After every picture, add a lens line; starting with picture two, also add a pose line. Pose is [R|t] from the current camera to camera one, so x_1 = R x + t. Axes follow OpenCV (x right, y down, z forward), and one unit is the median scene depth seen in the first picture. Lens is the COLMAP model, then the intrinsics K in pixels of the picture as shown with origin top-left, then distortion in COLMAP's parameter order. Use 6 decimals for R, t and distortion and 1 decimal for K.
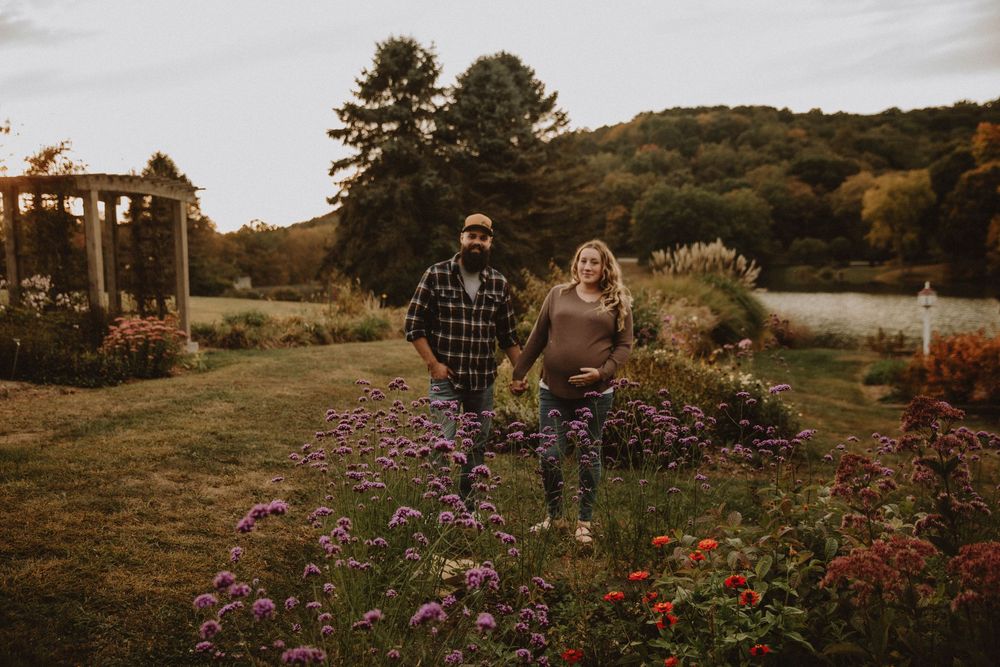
lens RADIAL K [[953.9, 0, 500.0], [0, 953.9, 333.5], [0, 0, 1]] dist [0.002051, 0.009321]
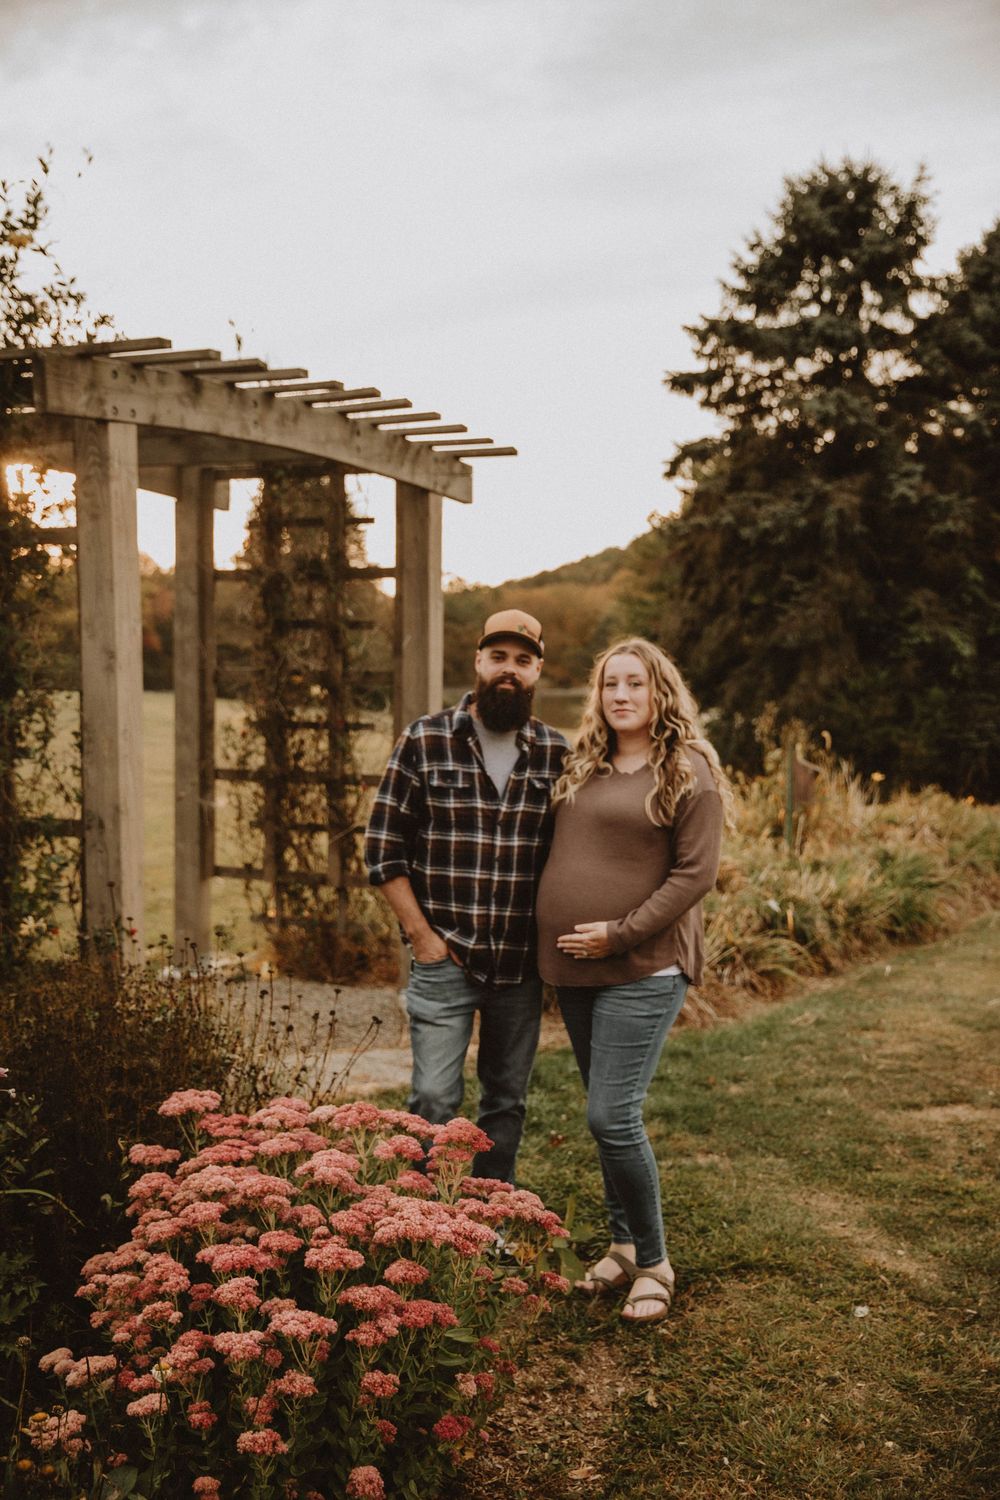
lens RADIAL K [[1630.1, 0, 500.0], [0, 1630.1, 750.0], [0, 0, 1]] dist [0.049562, 0.006391]
pose [[0.977429, 0.041334, -0.207179, -0.117208], [-0.044119, 0.998987, -0.008835, -0.033054], [0.206604, 0.017776, 0.978263, 0.296843]]
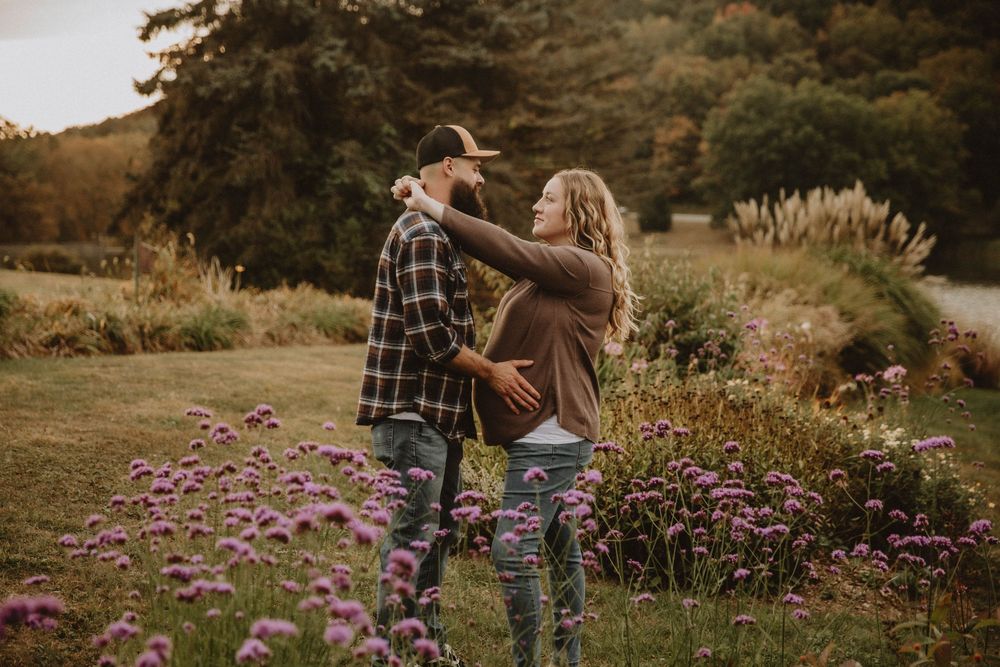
lens RADIAL K [[1765.8, 0, 500.0], [0, 1765.8, 333.5], [0, 0, 1]] dist [0.220070, 0.003628]
pose [[0.999175, 0.030698, 0.026598, 0.000690], [-0.030485, 0.999500, -0.008380, 0.001238], [-0.026842, 0.007562, 0.999611, -0.008131]]
